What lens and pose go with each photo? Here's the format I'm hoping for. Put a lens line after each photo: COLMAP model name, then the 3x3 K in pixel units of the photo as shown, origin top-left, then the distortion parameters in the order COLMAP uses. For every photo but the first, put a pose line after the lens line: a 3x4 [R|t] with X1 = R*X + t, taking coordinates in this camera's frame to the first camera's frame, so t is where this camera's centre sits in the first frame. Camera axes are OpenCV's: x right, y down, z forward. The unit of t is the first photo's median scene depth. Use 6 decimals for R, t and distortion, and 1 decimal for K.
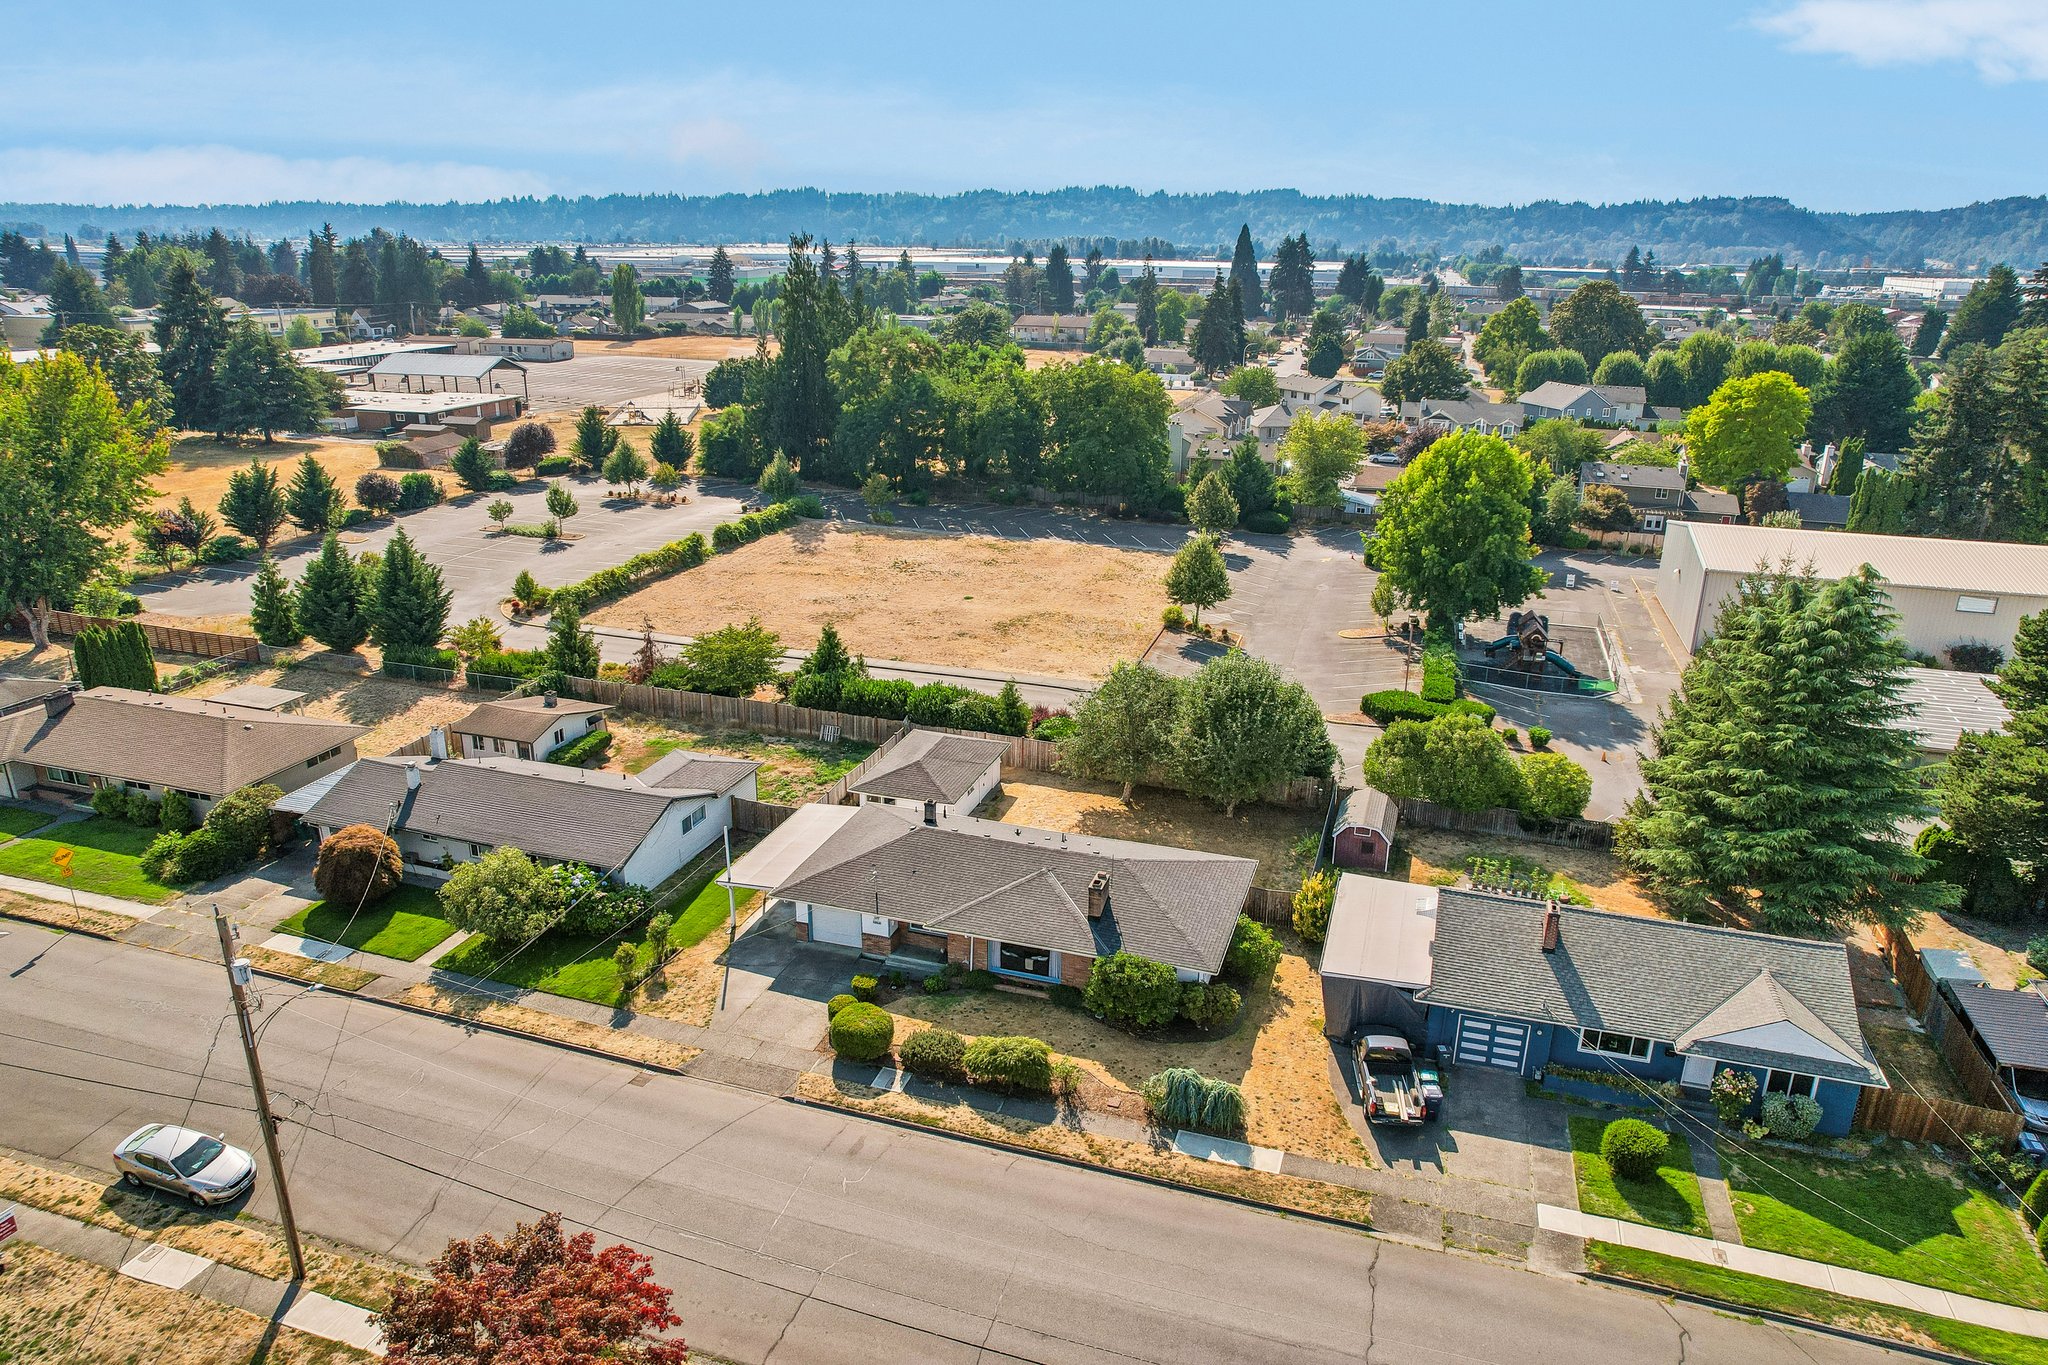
lens RADIAL K [[1295.4, 0, 1046.8], [0, 1295.4, 681.3], [0, 0, 1]] dist [-0.065379, 0.056592]
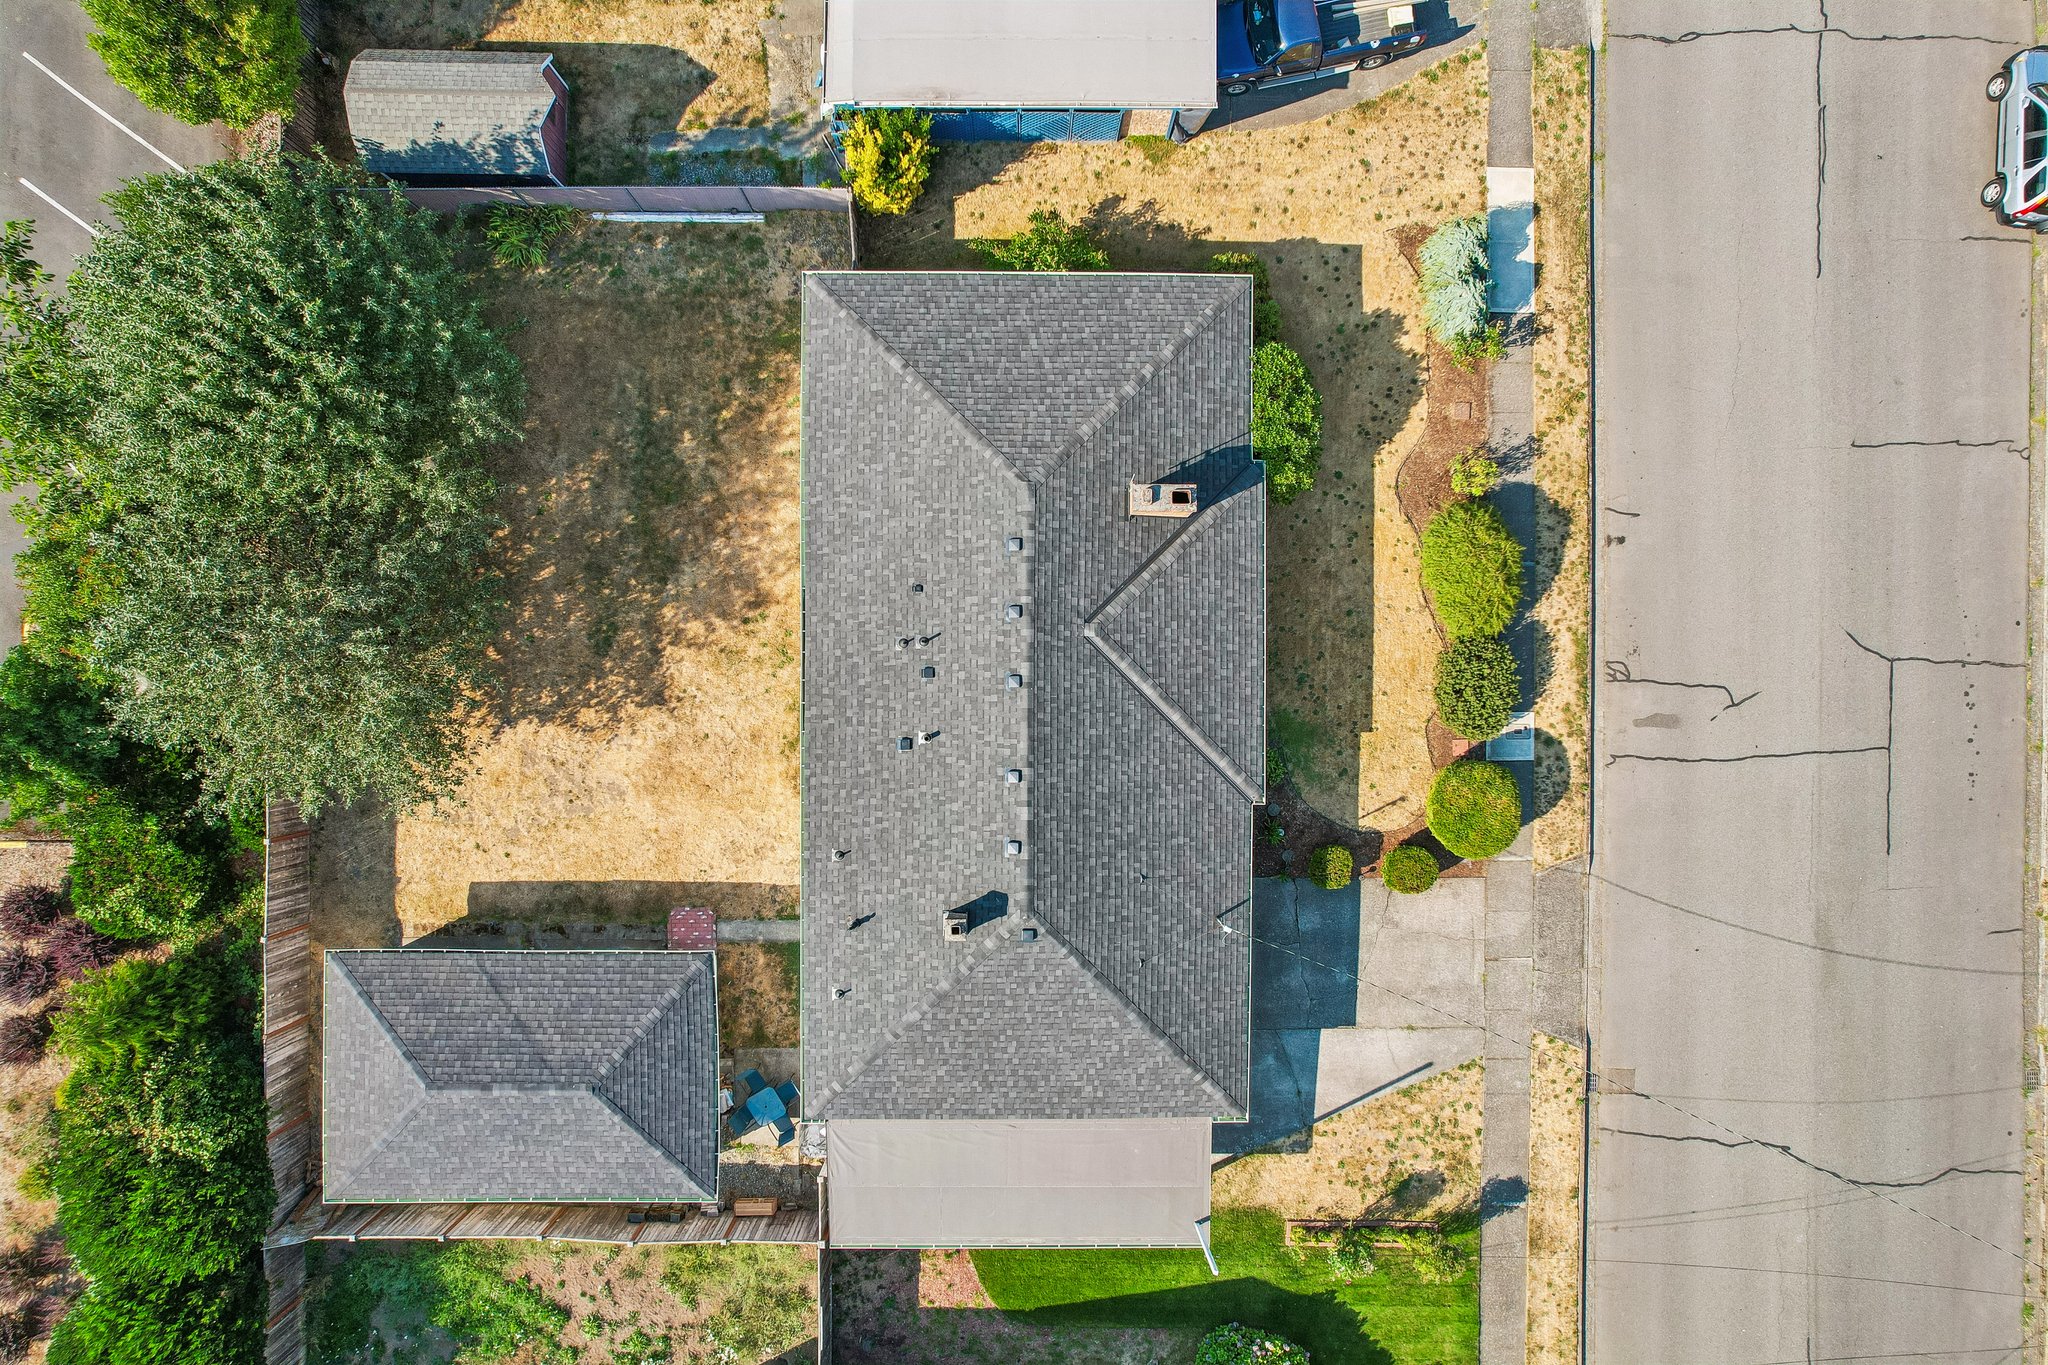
lens RADIAL K [[1295.4, 0, 1046.8], [0, 1295.4, 681.3], [0, 0, 1]] dist [-0.065379, 0.056592]
pose [[-0.291287, -0.956382, -0.022056, -0.004882], [0.294753, -0.111660, 0.949027, -0.298539], [-0.910095, 0.269938, 0.314421, 0.740800]]
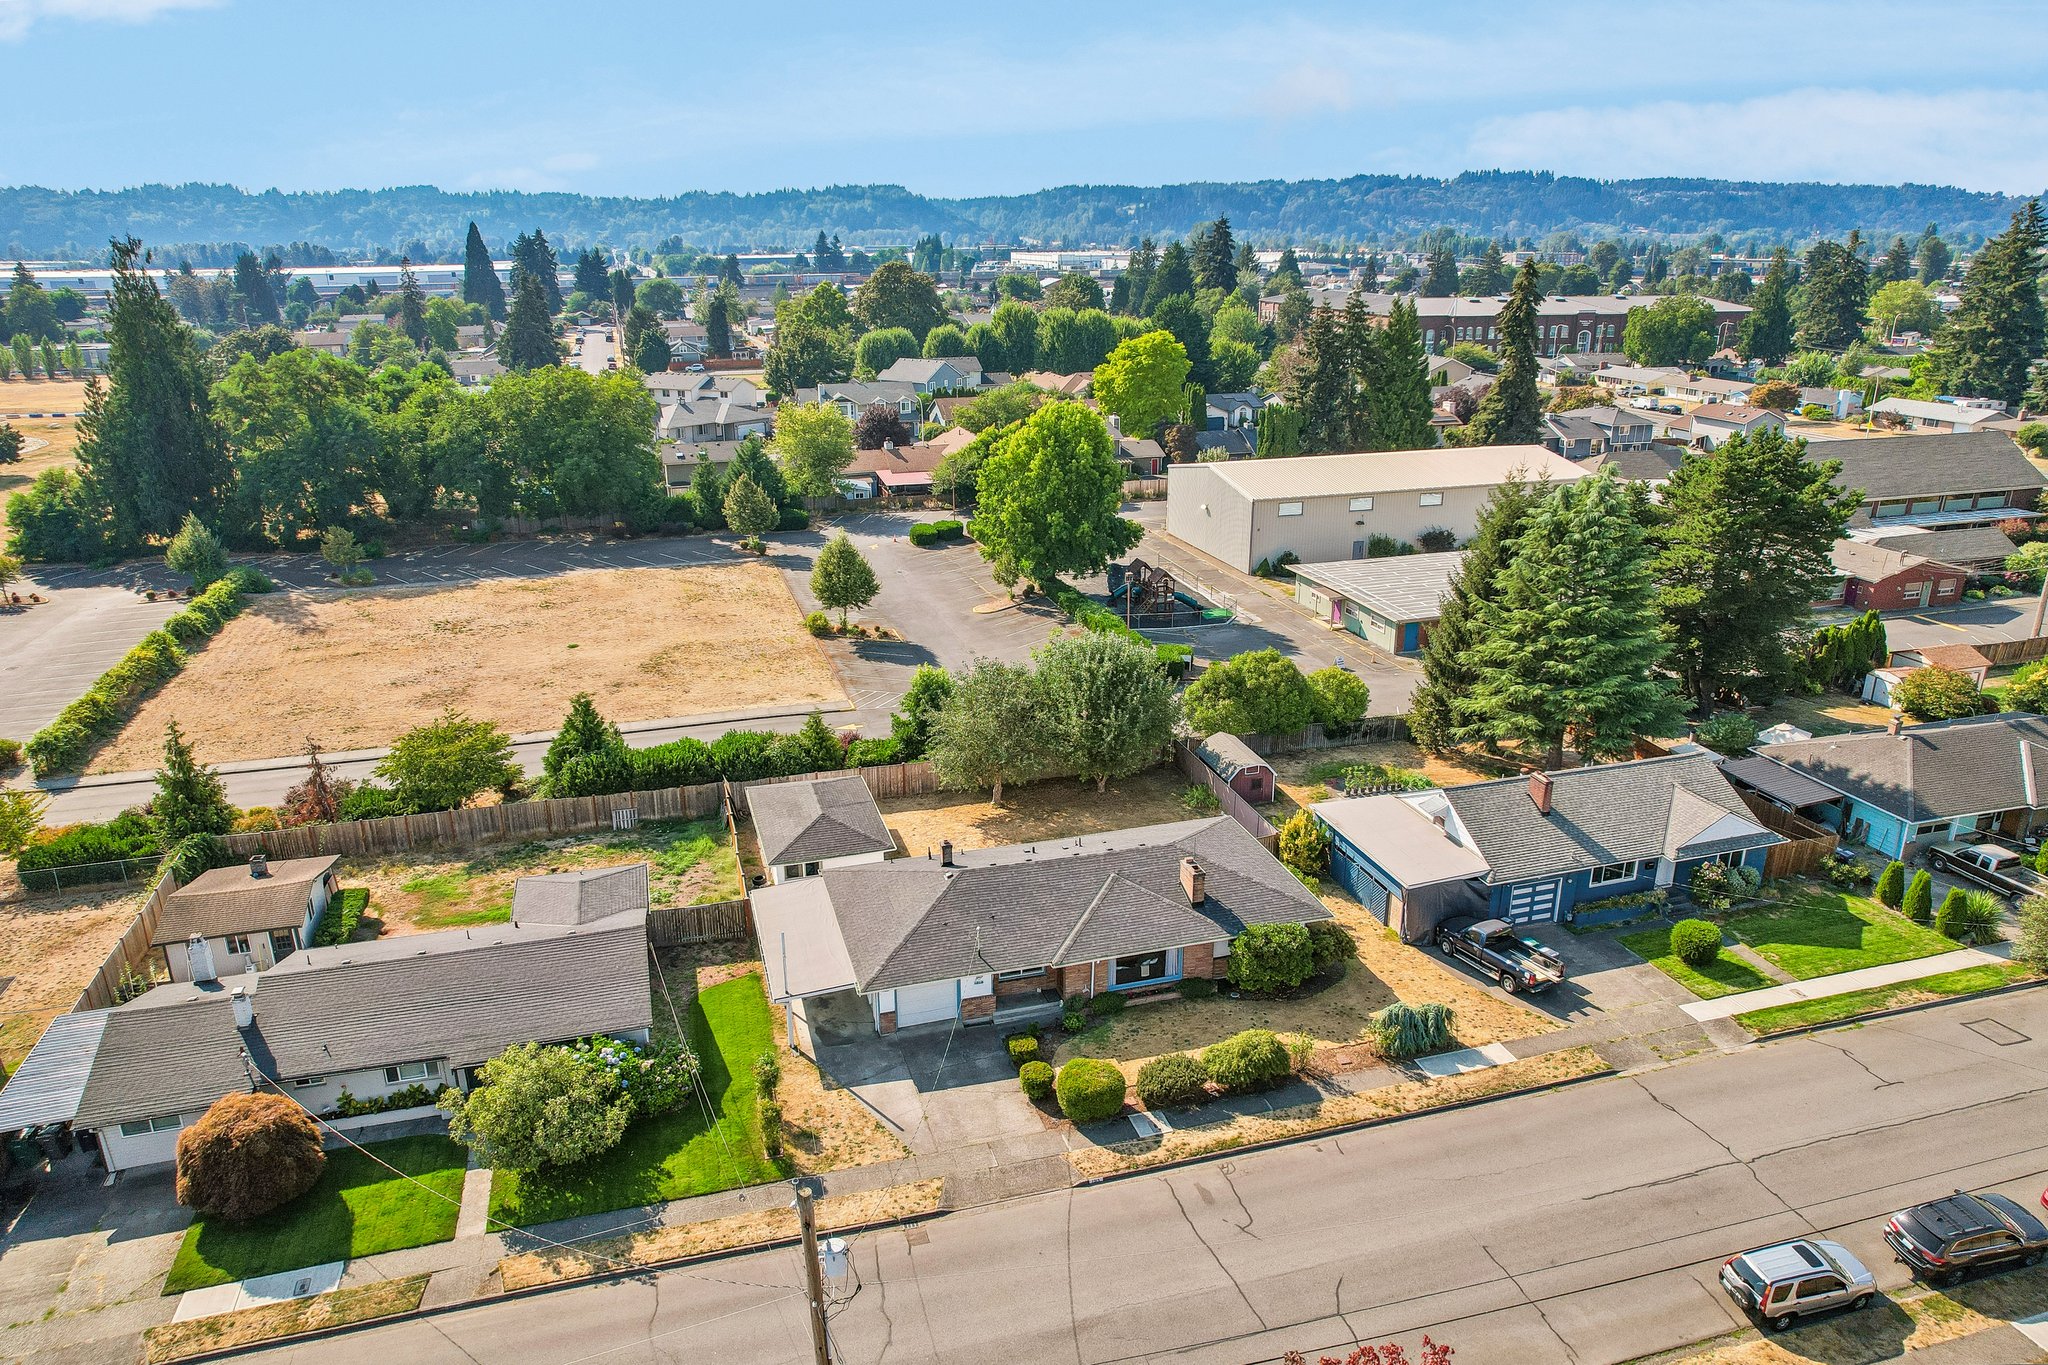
lens RADIAL K [[1303.6, 0, 1030.9], [0, 1303.6, 682.0], [0, 0, 1]] dist [-0.074577, 0.065983]
pose [[0.833474, -0.198854, 0.515536, -0.451763], [0.196918, 0.978636, 0.059122, -0.055428], [-0.516279, 0.052242, 0.854826, 0.169469]]
